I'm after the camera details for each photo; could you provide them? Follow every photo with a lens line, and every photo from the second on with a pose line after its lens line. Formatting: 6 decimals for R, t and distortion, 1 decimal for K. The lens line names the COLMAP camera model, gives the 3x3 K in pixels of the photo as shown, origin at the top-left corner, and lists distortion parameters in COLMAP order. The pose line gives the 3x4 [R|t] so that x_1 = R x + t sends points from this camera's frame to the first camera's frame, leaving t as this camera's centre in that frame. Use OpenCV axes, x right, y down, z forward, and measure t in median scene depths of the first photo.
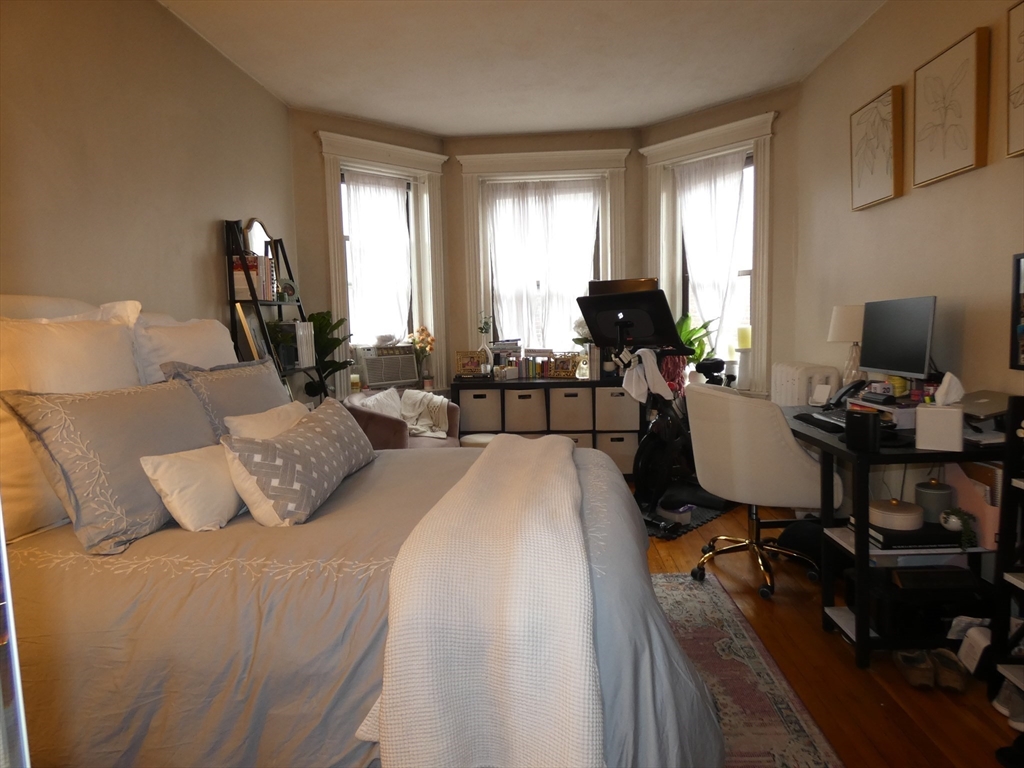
lens RADIAL K [[611.3, 0, 513.7], [0, 611.3, 380.4], [0, 0, 1]] dist [-0.001727, 0.000455]
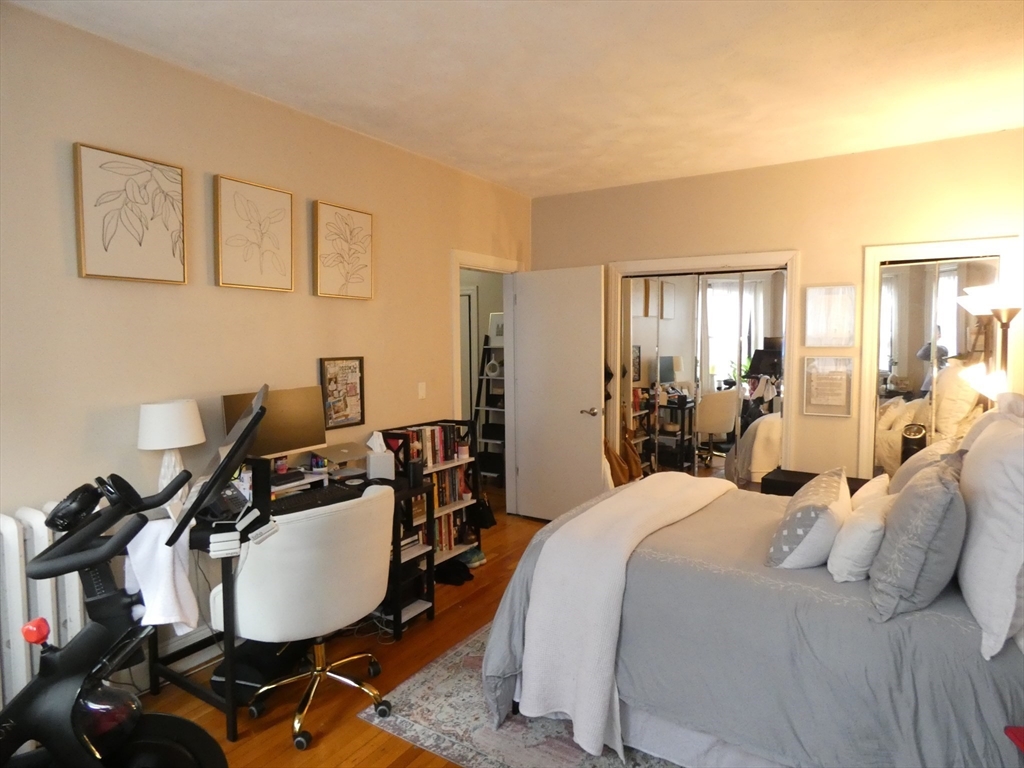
lens RADIAL K [[611.3, 0, 513.7], [0, 611.3, 380.4], [0, 0, 1]] dist [-0.001727, 0.000455]
pose [[-0.872053, -0.007483, 0.489355, -0.178770], [0.069878, 0.987735, 0.139629, -0.160228], [-0.484398, 0.155959, -0.860834, 1.015348]]
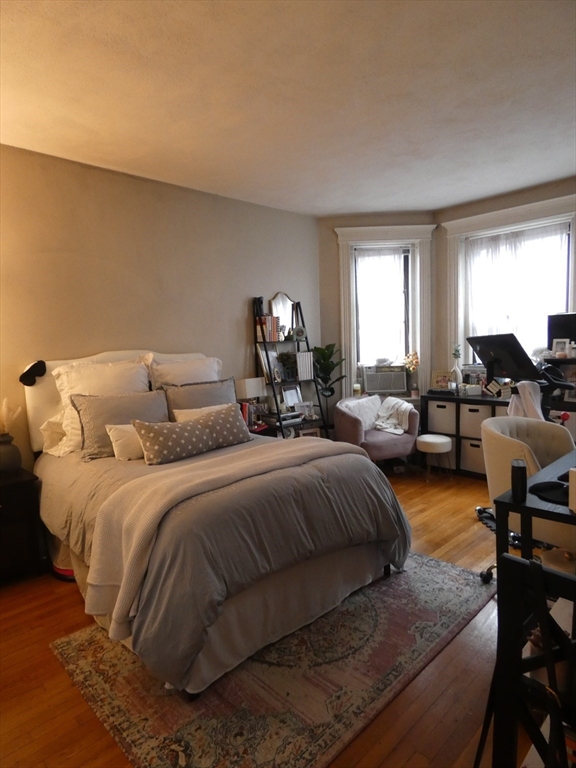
lens RADIAL K [[458.5, 0, 288.0], [0, 458.5, 384.0], [0, 0, 1]] dist [-0.001727, 0.000455]
pose [[0.736879, 0.064063, -0.672983, 0.381392], [-0.049432, 0.997941, 0.040870, -0.049036], [0.674215, 0.003151, 0.738528, 0.050532]]
